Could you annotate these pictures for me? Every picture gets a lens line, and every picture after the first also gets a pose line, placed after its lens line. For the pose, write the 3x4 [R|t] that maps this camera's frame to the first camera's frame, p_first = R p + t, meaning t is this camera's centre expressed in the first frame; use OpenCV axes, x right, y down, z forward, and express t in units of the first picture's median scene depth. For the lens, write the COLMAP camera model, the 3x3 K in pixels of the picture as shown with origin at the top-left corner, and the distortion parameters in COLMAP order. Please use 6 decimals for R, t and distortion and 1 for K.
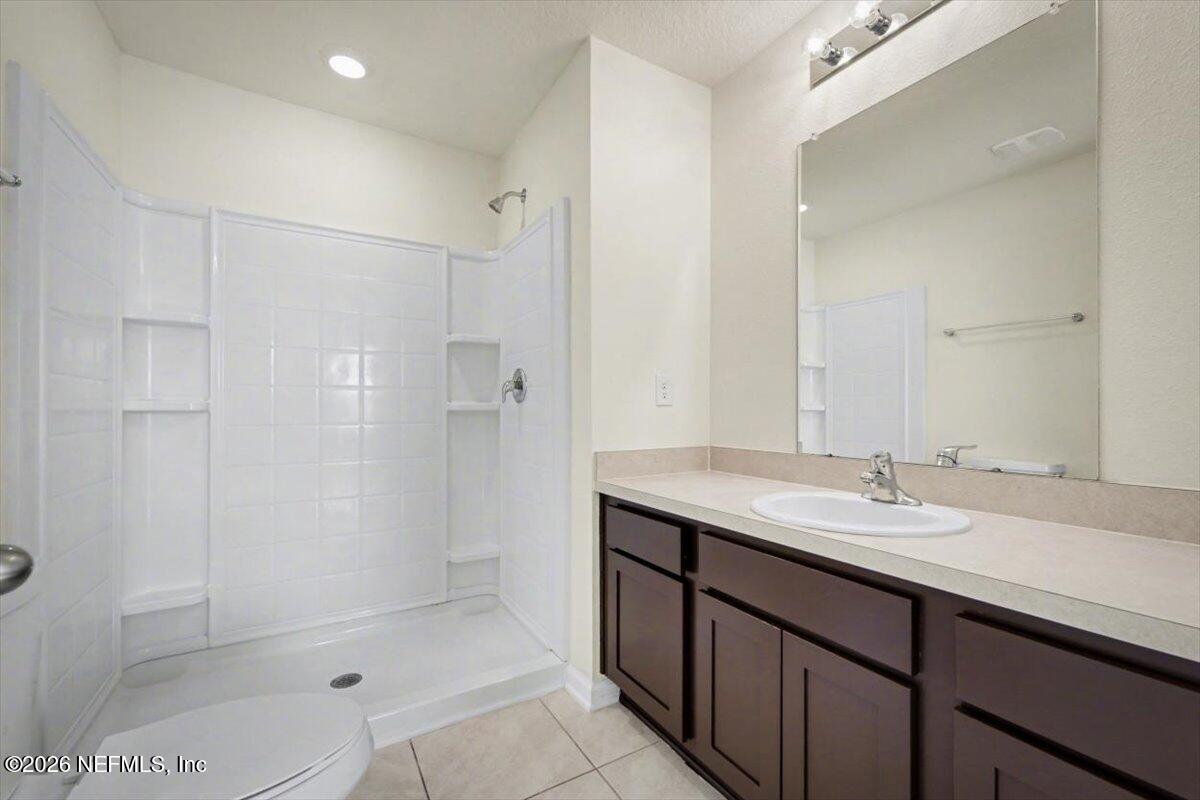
lens RADIAL K [[495.8, 0, 602.9], [0, 495.8, 407.5], [0, 0, 1]] dist [0.000050, 0.000258]
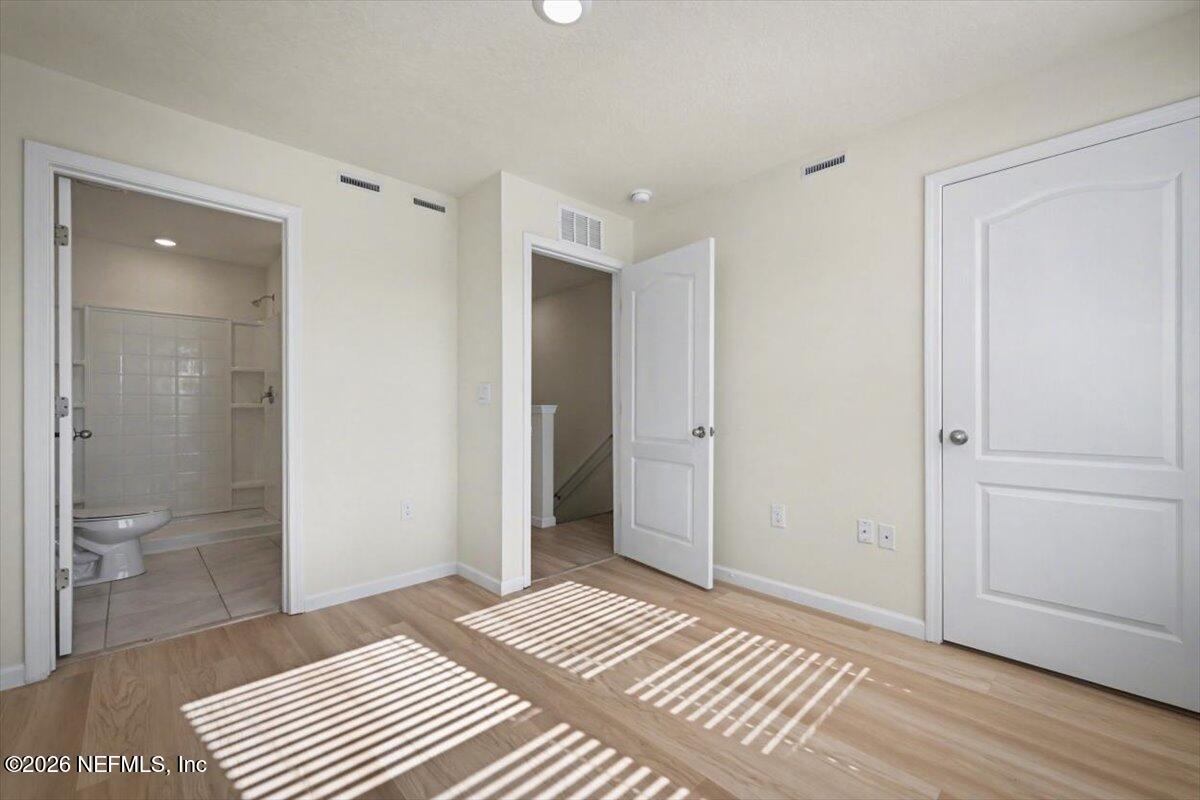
lens RADIAL K [[495.8, 0, 602.9], [0, 495.8, 407.5], [0, 0, 1]] dist [0.000050, 0.000258]
pose [[0.974605, -0.004081, 0.223895, 0.632980], [0.003129, 0.999984, 0.004607, -0.000067], [-0.223911, -0.003789, 0.974602, -1.134853]]
